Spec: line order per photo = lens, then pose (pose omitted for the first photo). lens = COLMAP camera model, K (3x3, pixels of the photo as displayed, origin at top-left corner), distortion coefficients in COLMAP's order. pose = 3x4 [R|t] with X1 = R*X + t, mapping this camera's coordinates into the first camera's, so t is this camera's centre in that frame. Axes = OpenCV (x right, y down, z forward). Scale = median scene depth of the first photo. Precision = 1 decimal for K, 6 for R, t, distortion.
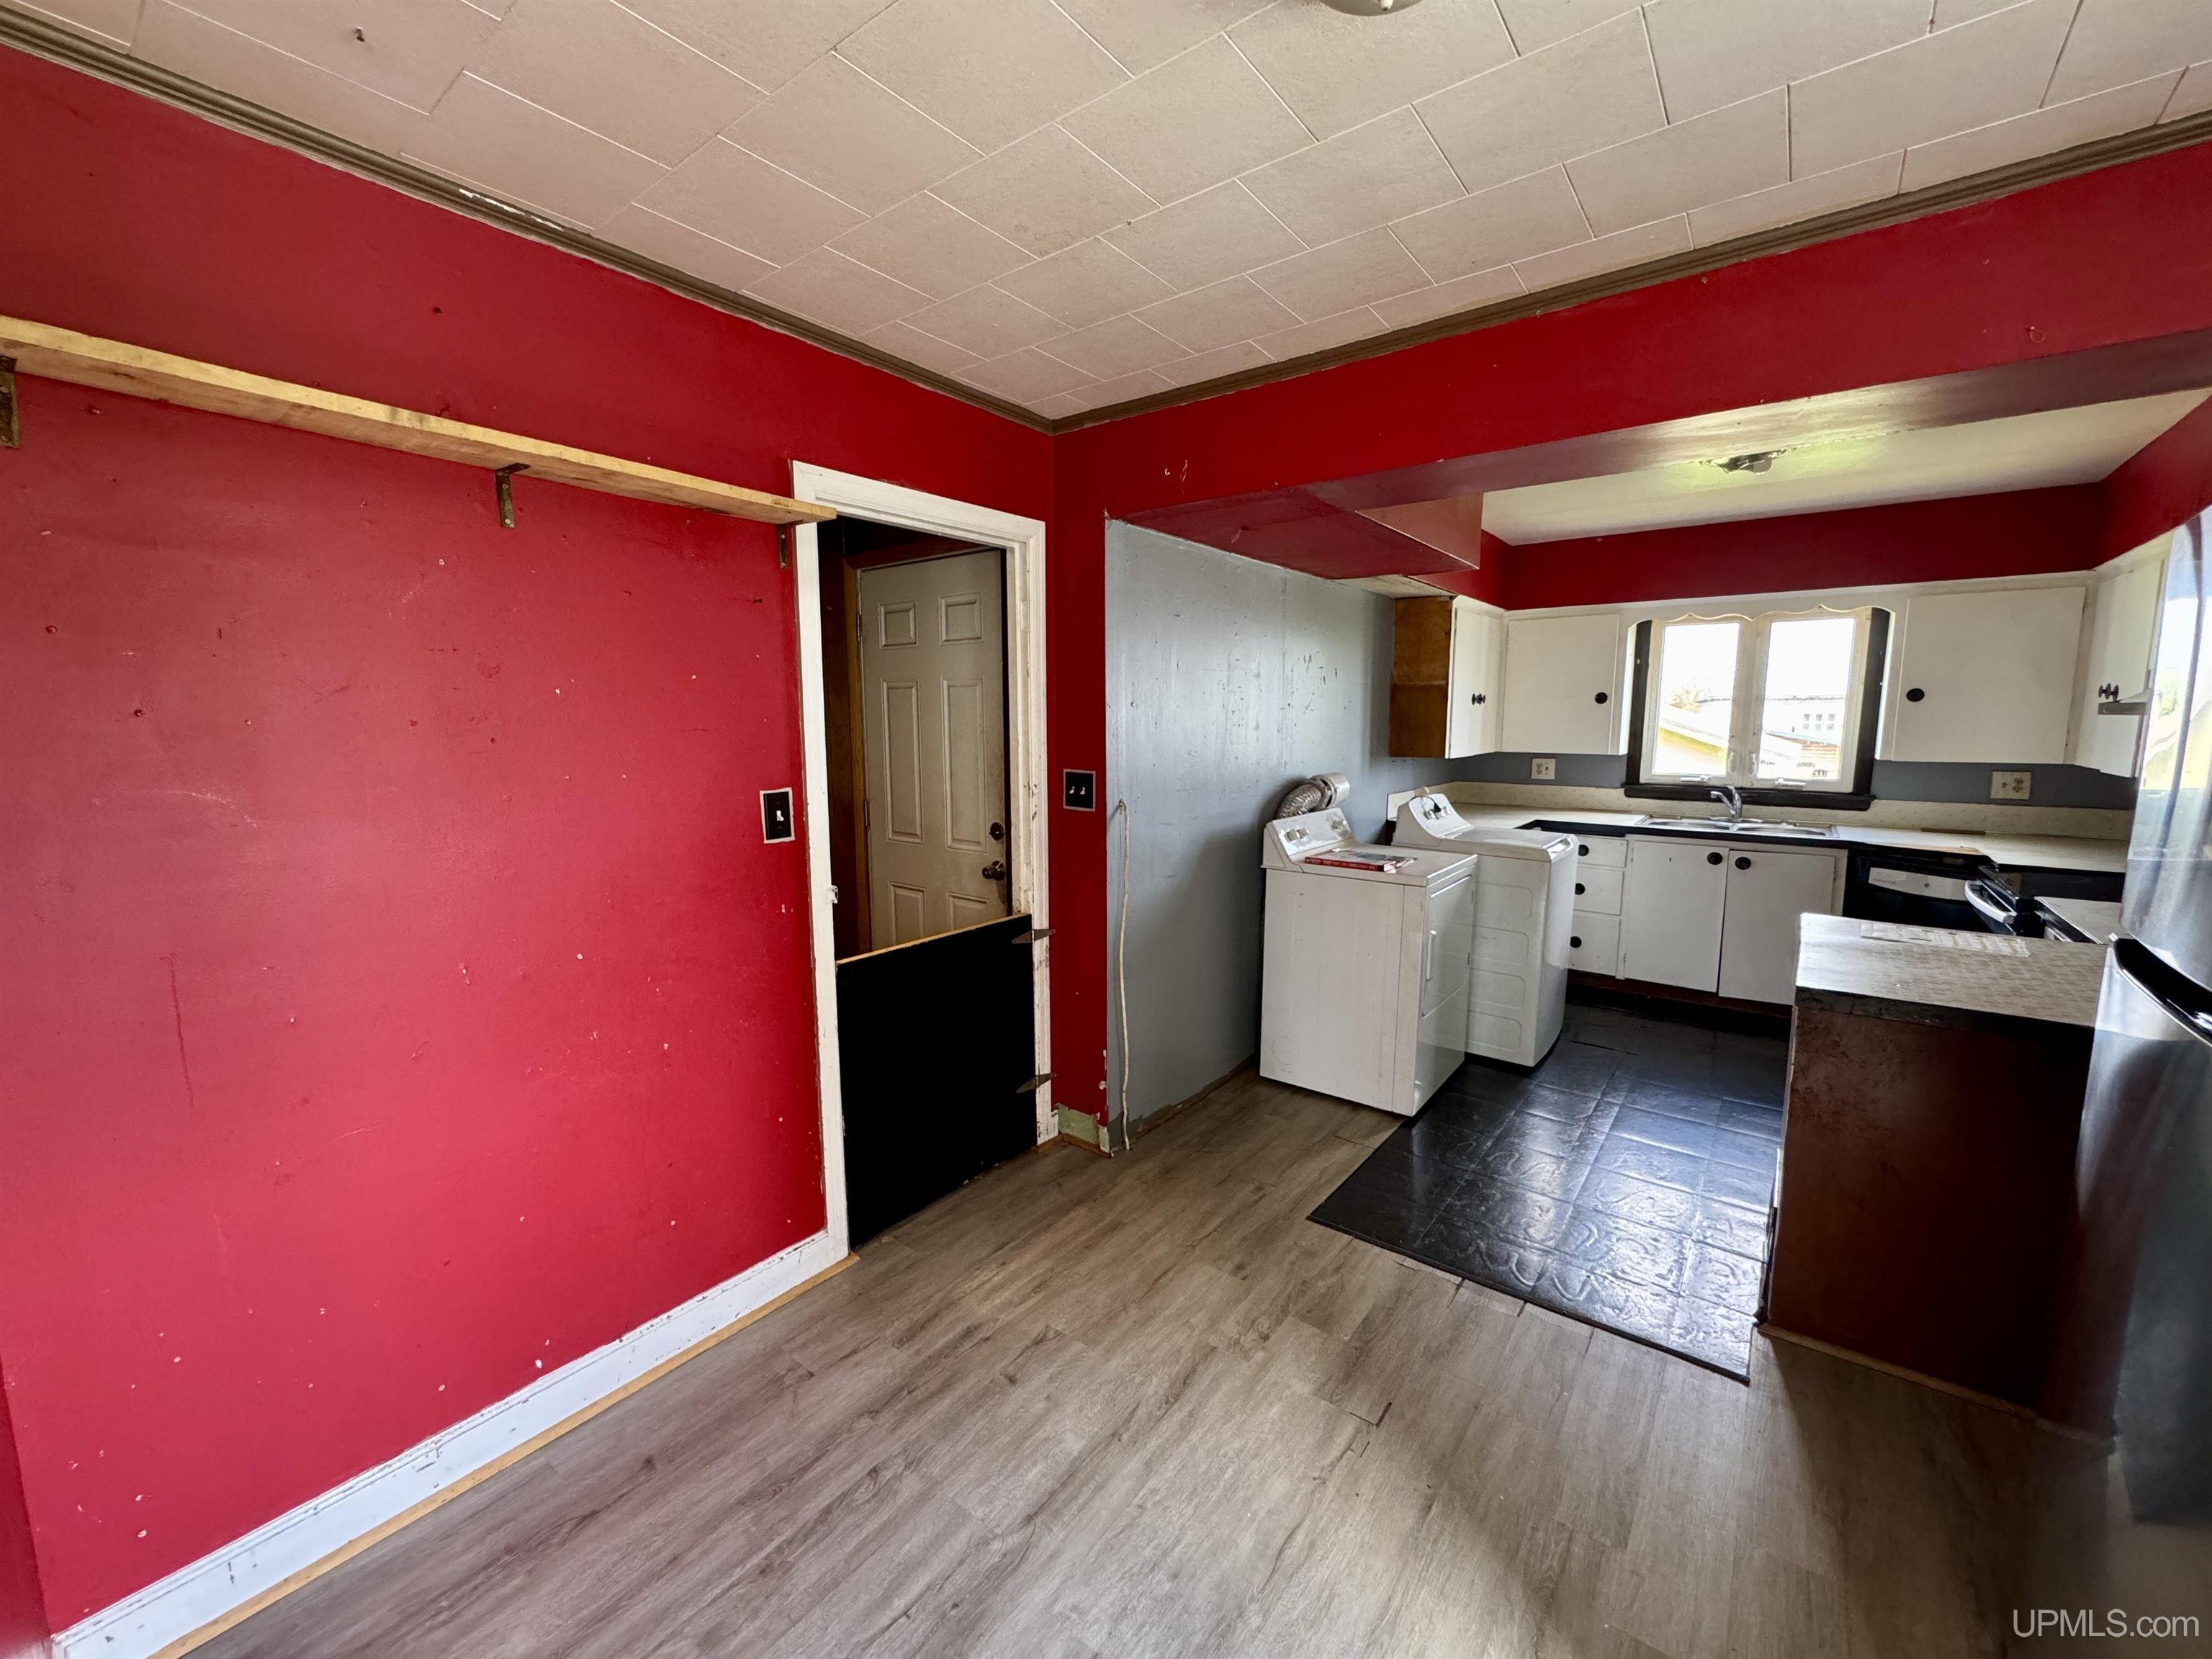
lens RADIAL K [[886.0, 0, 1106.0], [0, 886.0, 829.5], [0, 0, 1]] dist [-0.004440, 0.000446]
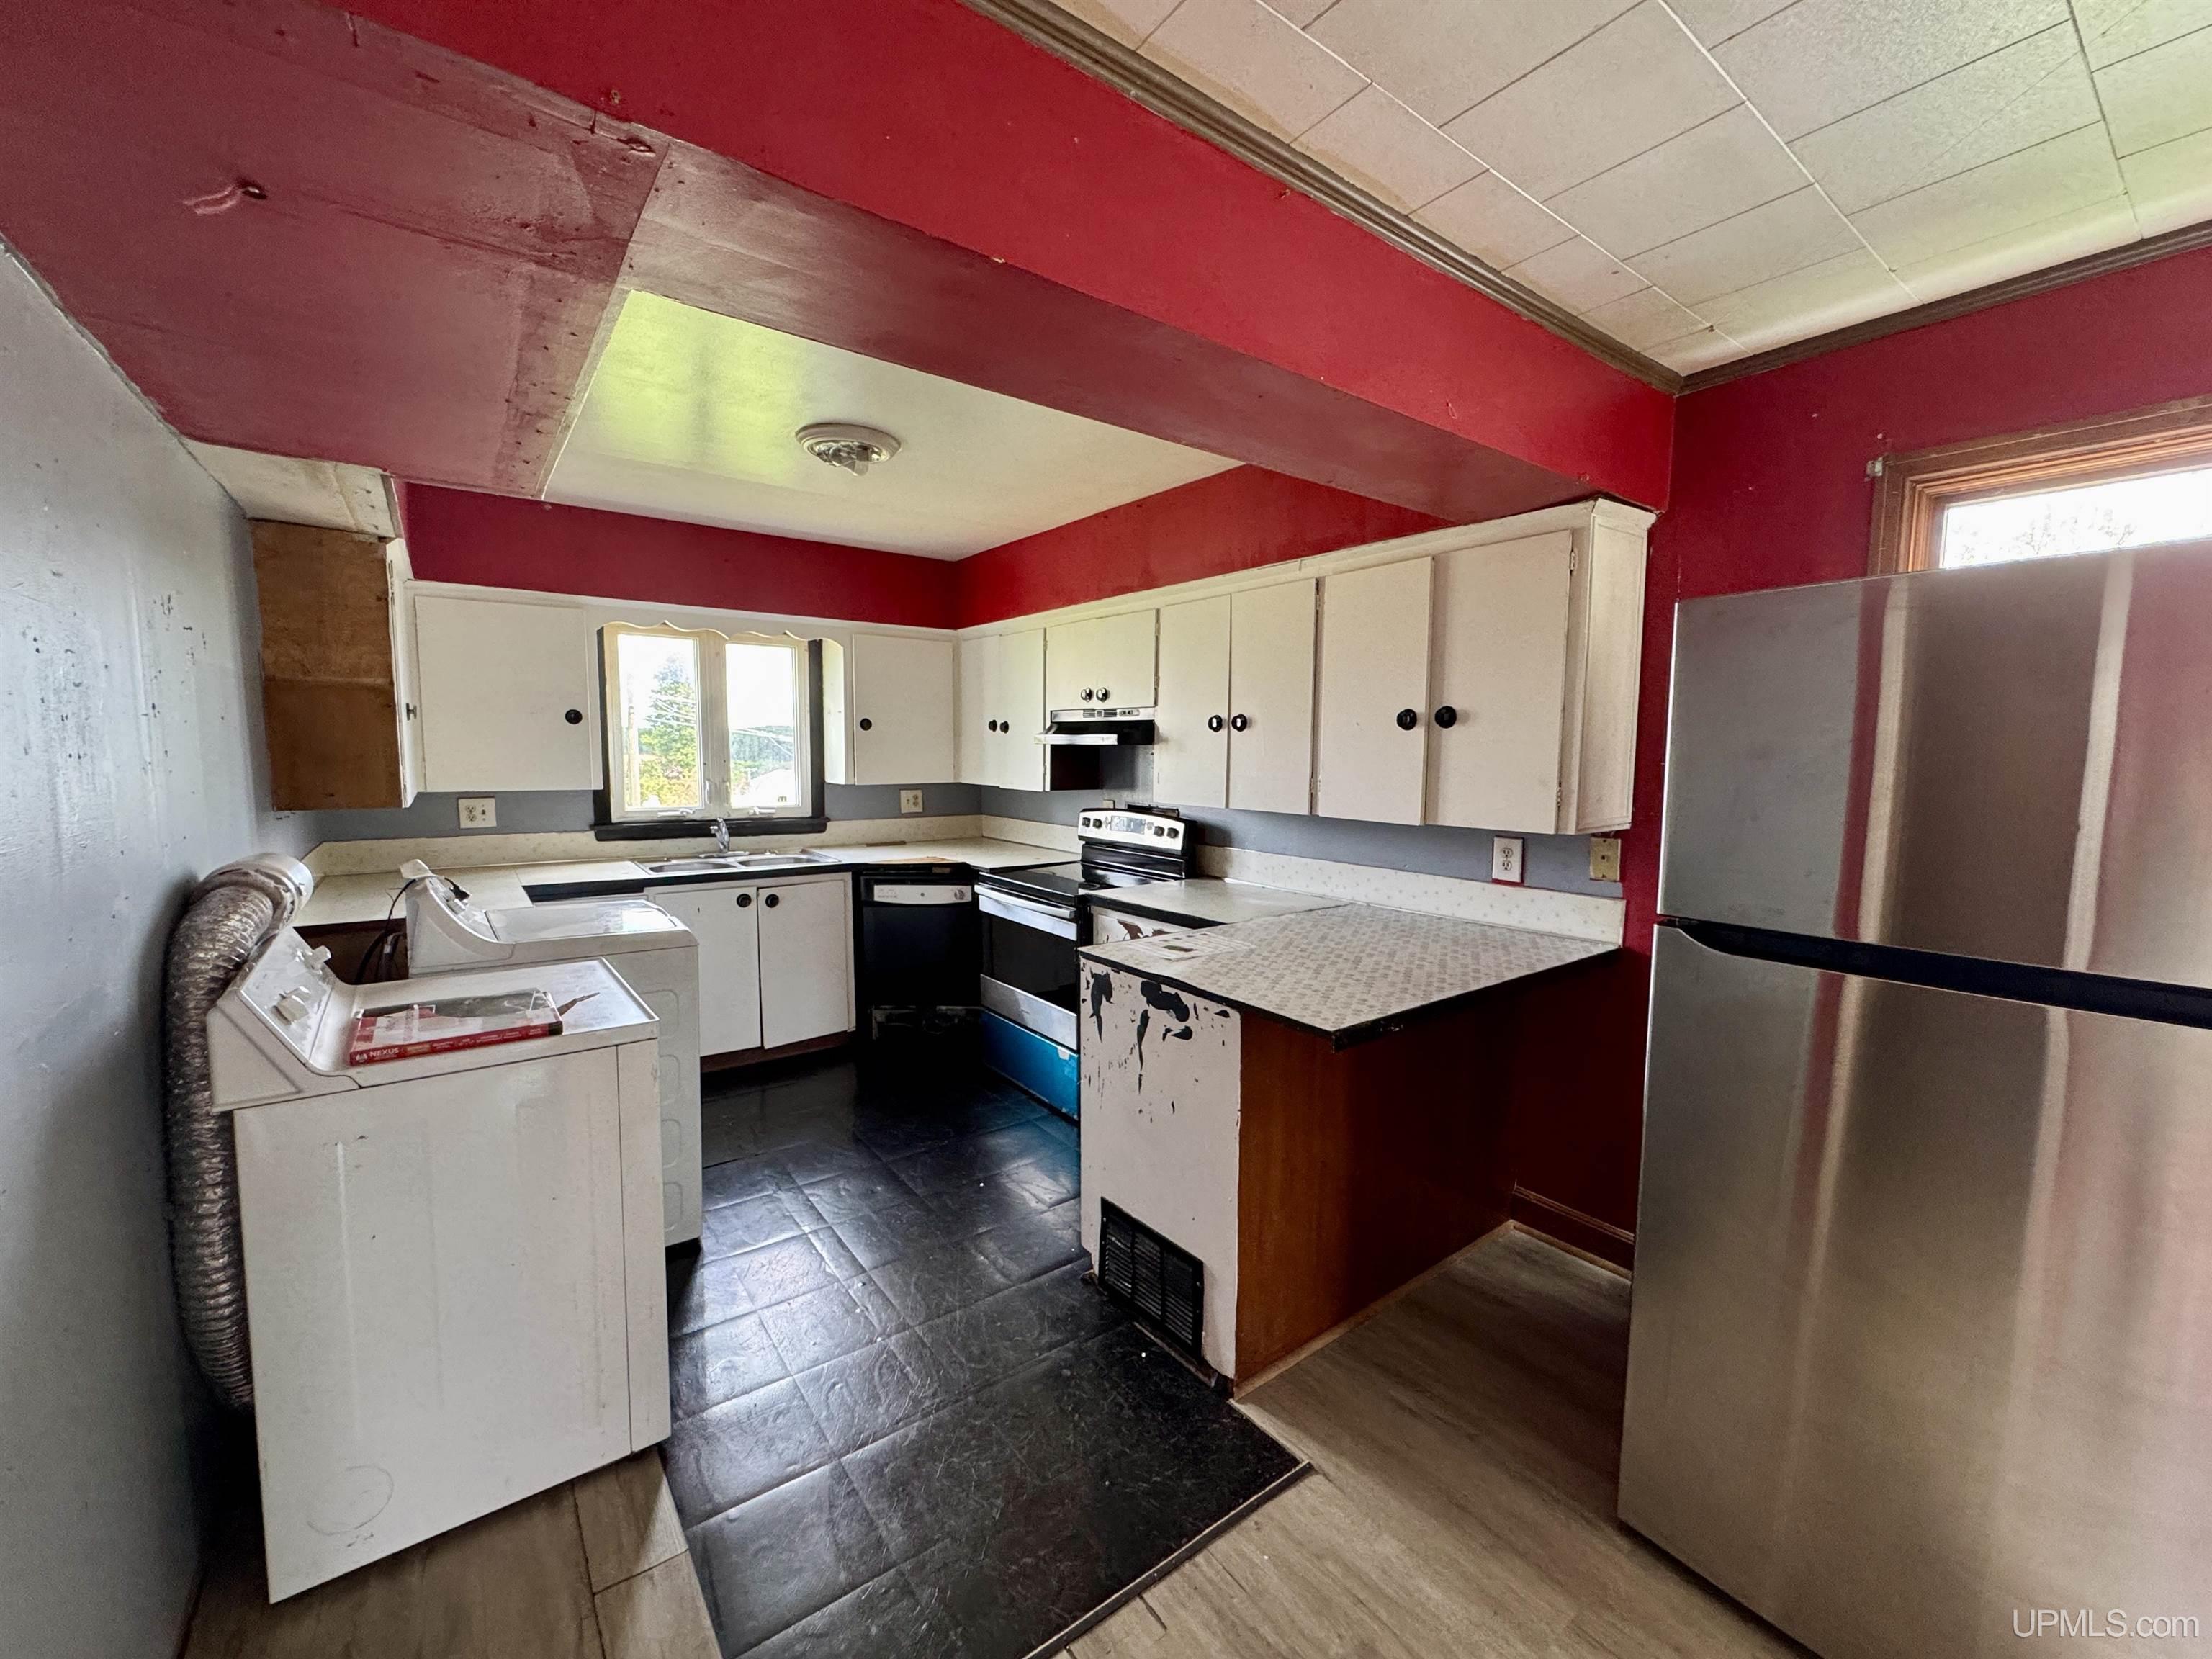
lens RADIAL K [[890.3, 0, 1106.0], [0, 890.3, 829.5], [0, 0, 1]] dist [-0.005791, -0.000174]
pose [[0.265581, -0.085544, 0.960286, -0.090007], [0.112144, 0.992035, 0.057358, -0.060947], [-0.957544, 0.092457, 0.273059, 0.492284]]
